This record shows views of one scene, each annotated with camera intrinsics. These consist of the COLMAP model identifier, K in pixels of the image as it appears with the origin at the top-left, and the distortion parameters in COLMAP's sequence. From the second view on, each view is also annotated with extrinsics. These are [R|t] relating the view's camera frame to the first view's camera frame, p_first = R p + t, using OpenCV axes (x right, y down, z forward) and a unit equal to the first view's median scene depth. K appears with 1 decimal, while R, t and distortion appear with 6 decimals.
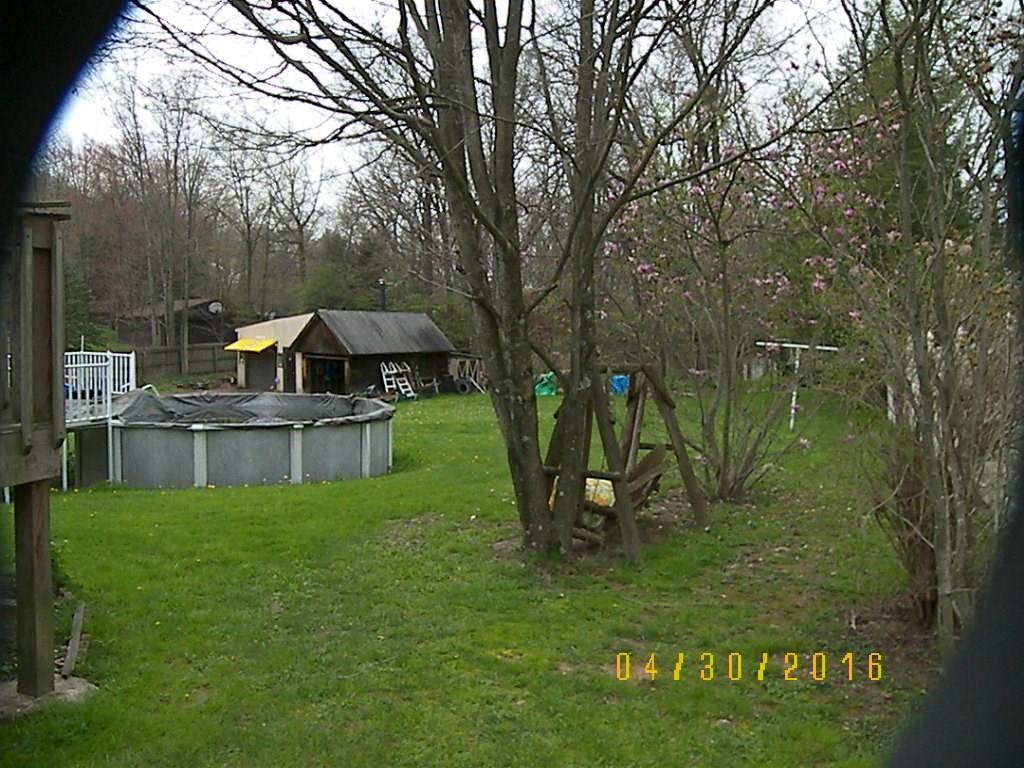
lens RADIAL K [[719.9, 0, 512.0], [0, 719.9, 384.0], [0, 0, 1]] dist [-0.002166, -0.000549]
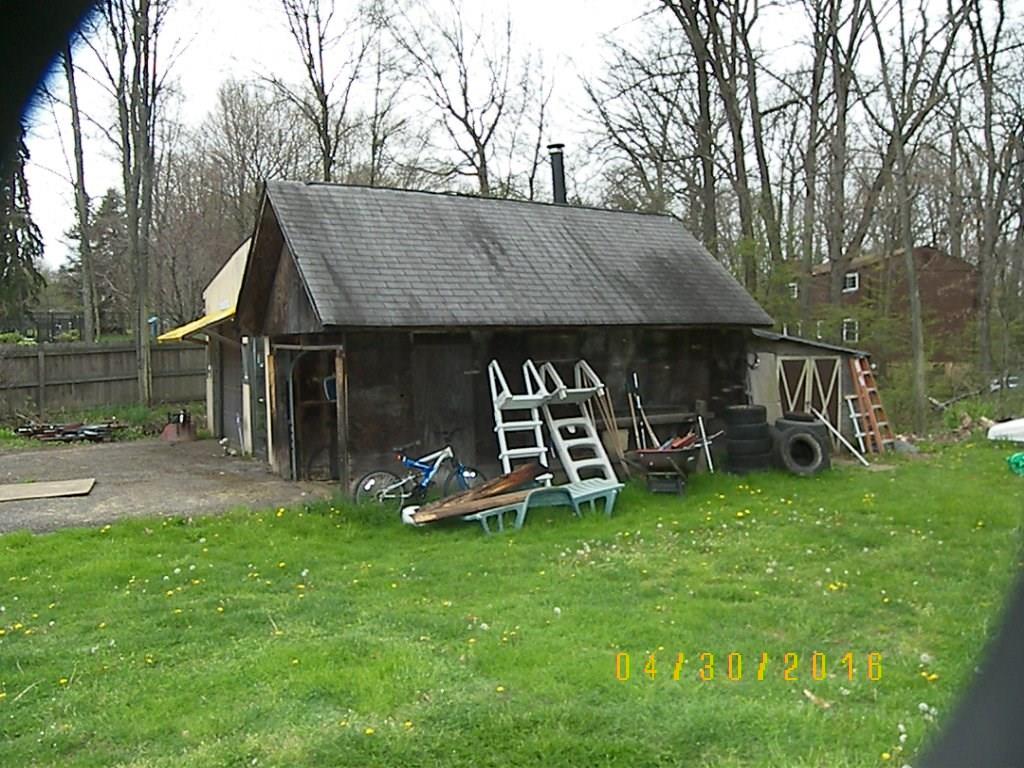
lens RADIAL K [[769.9, 0, 512.0], [0, 769.9, 384.0], [0, 0, 1]] dist [-0.001144, -0.000175]
pose [[0.930438, -0.005986, -0.366401, -0.068259], [-0.003867, 0.999651, -0.026151, -0.013987], [0.366429, 0.025749, 0.930089, 0.727501]]
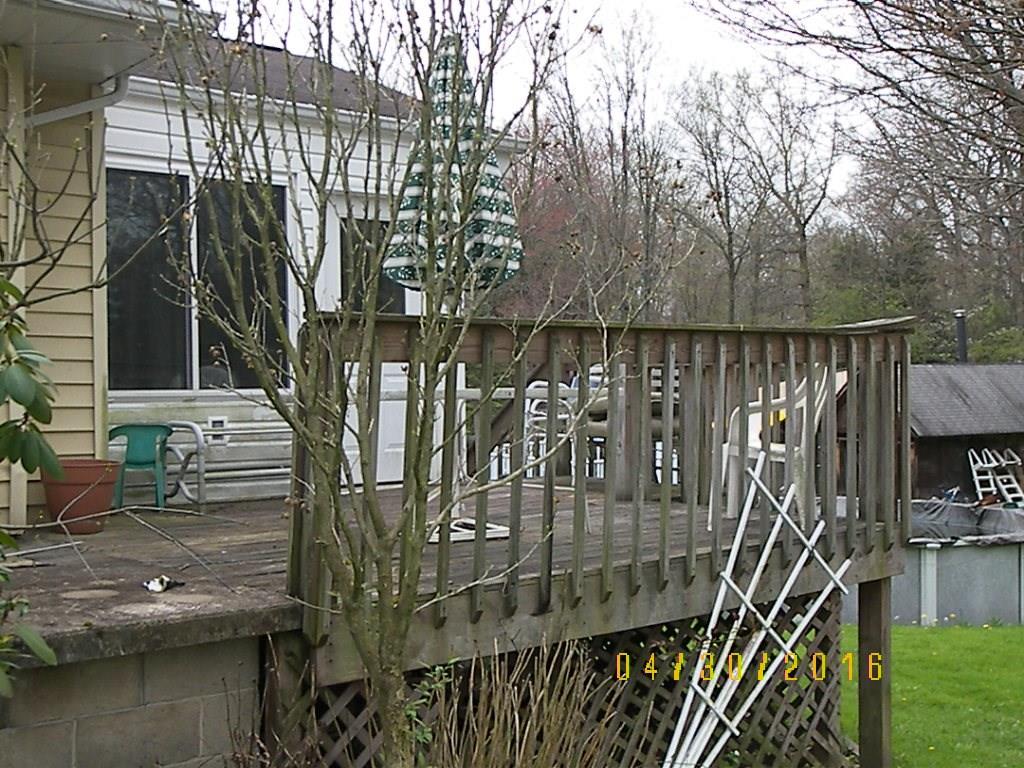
lens RADIAL K [[1276.5, 0, 512.0], [0, 1276.5, 384.0], [0, 0, 1]] dist [0.060006, 0.008243]
pose [[0.890767, -0.021545, -0.453949, -0.032649], [-0.012965, 0.997264, -0.072773, -0.001038], [0.454275, 0.070709, 0.888051, -0.128906]]
